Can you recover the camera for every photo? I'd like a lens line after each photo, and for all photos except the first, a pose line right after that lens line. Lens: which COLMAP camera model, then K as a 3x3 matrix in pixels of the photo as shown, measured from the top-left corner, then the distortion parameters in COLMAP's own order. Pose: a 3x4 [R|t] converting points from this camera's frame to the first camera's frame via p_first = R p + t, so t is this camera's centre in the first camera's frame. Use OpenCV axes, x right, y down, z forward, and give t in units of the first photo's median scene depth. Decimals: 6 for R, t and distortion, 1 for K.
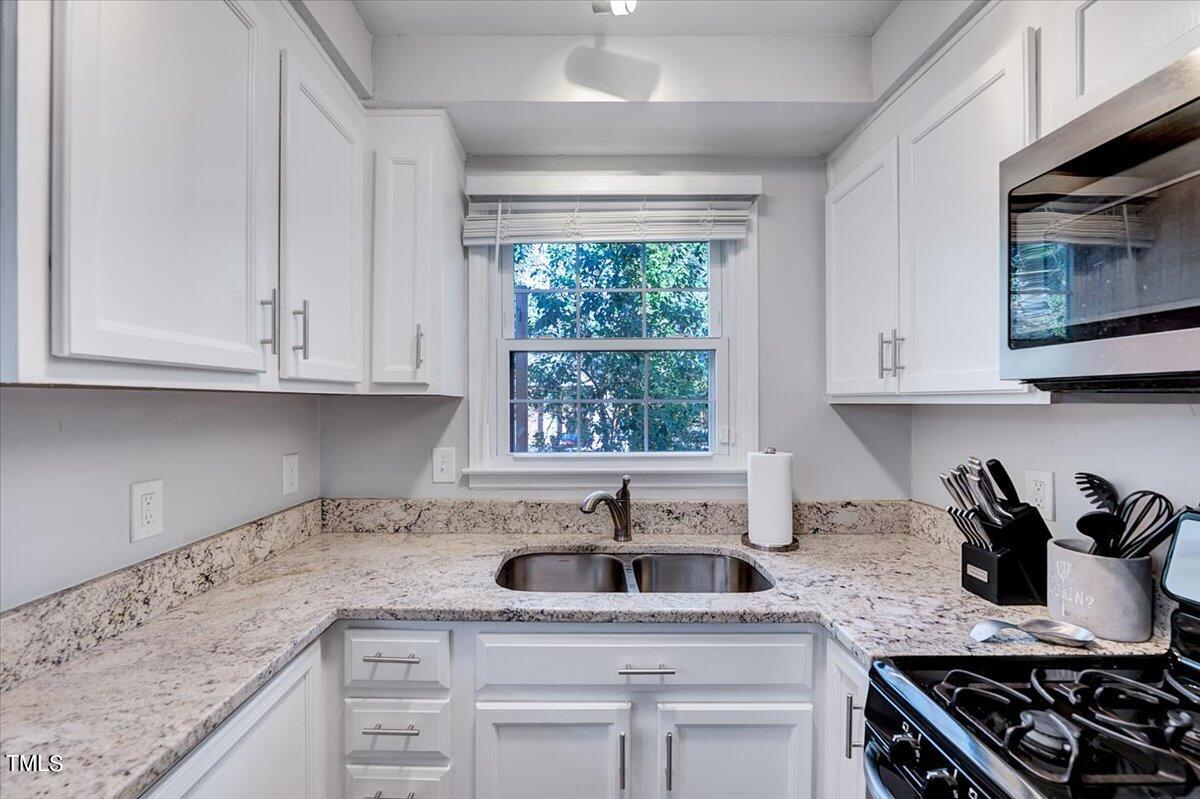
lens RADIAL K [[483.1, 0, 588.9], [0, 483.1, 405.7], [0, 0, 1]] dist [-0.009192, 0.000358]
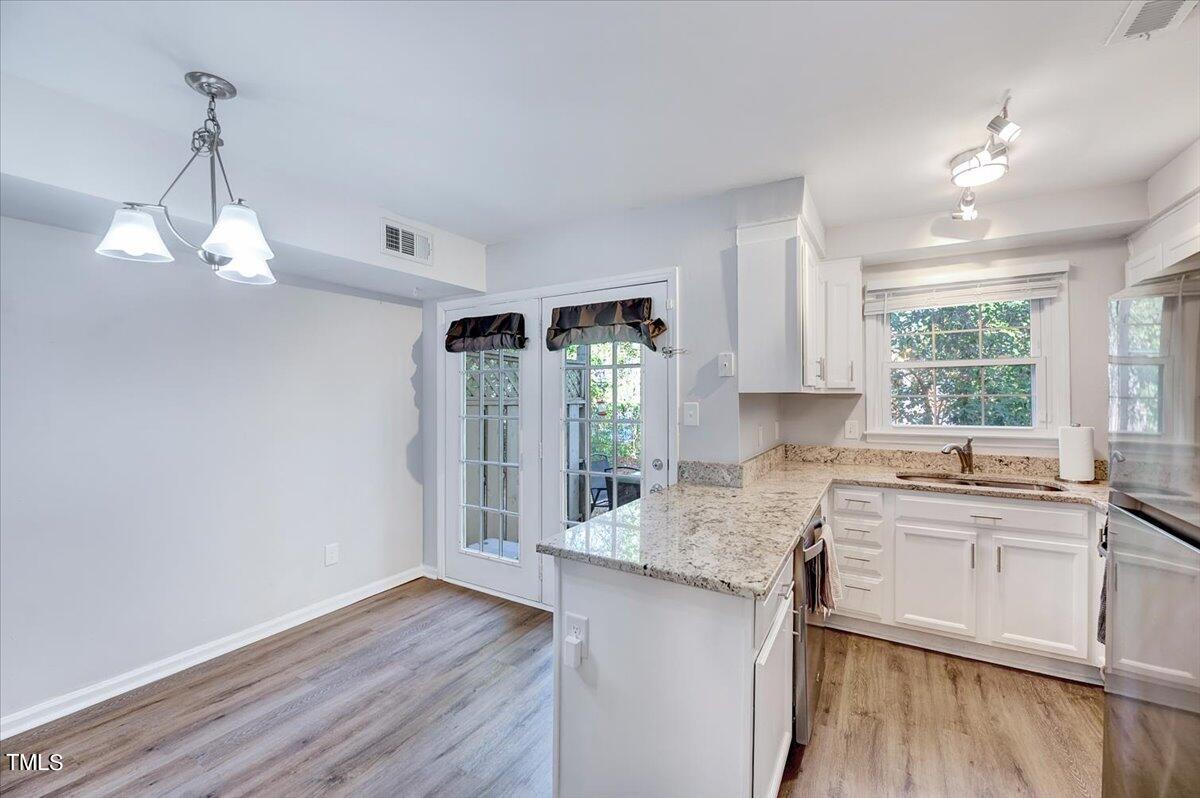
lens RADIAL K [[483.1, 0, 604.3], [0, 483.1, 393.3], [0, 0, 1]] dist [-0.009192, 0.000358]
pose [[0.858845, -0.006381, -0.512196, -0.179906], [-0.001429, 0.999889, -0.014853, 0.009323], [0.512234, 0.013488, 0.858740, -1.281501]]
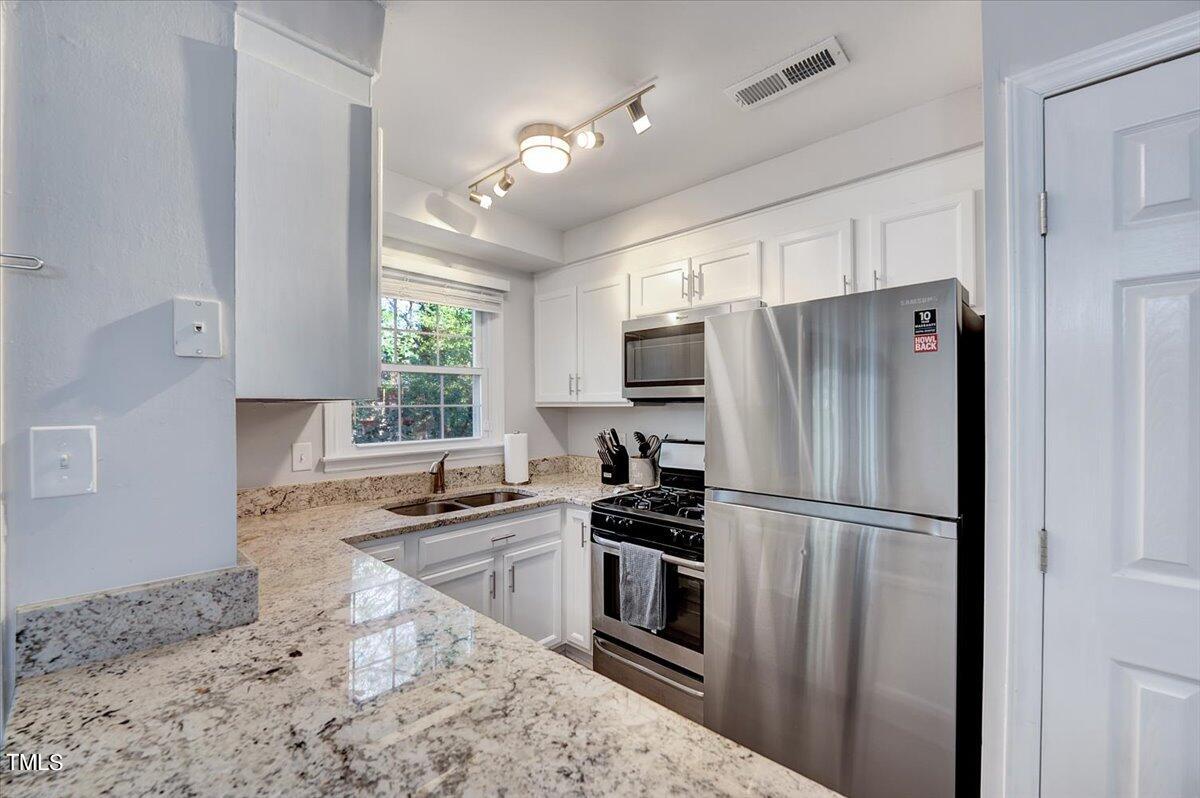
lens RADIAL K [[483.1, 0, 589.9], [0, 483.1, 403.7], [0, 0, 1]] dist [-0.009192, 0.000358]
pose [[0.693026, -0.001357, 0.720912, -0.771718], [0.010449, 0.999912, -0.008162, 0.000718], [-0.720837, 0.013189, 0.692979, -0.489035]]
